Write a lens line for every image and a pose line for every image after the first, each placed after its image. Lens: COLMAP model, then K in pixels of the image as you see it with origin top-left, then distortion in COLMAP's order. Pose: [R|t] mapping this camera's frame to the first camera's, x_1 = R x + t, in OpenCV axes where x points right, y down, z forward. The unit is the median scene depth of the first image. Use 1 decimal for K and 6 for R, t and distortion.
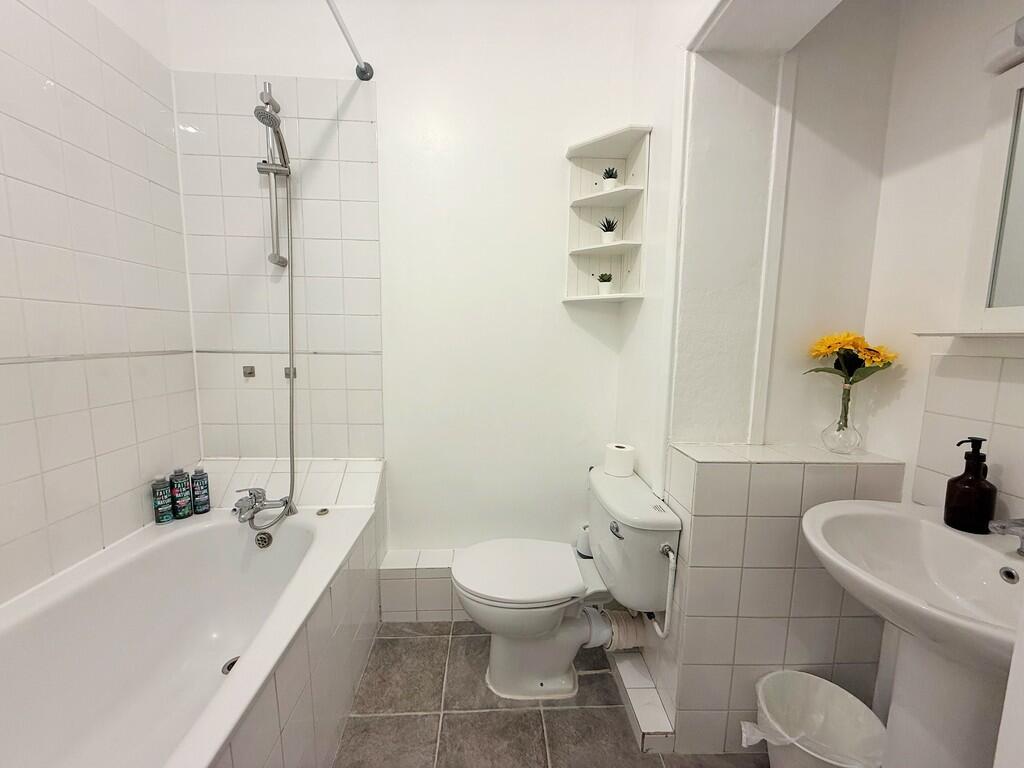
lens RADIAL K [[405.0, 0, 507.8], [0, 405.0, 385.0], [0, 0, 1]] dist [-0.000019, -0.000745]
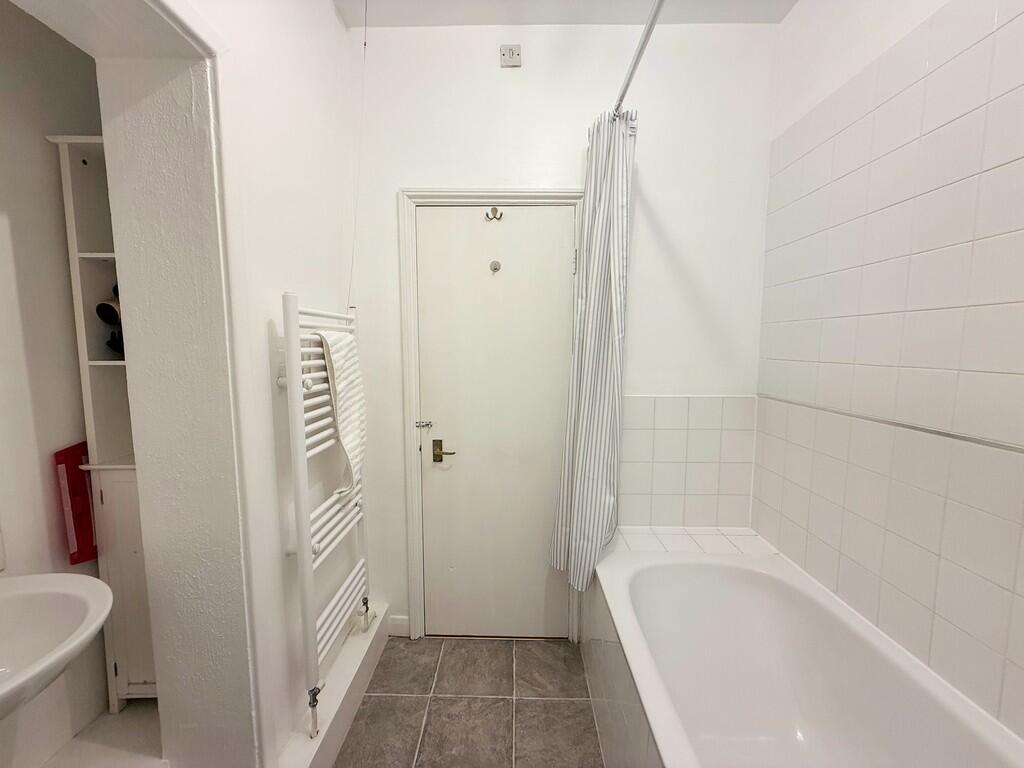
lens RADIAL K [[405.0, 0, 507.8], [0, 405.0, 385.0], [0, 0, 1]] dist [-0.000019, -0.000745]
pose [[-0.997606, 0.020147, 0.066151, -0.199615], [0.034337, 0.974673, 0.220983, -0.276485], [-0.060024, 0.222725, -0.973032, 1.479801]]
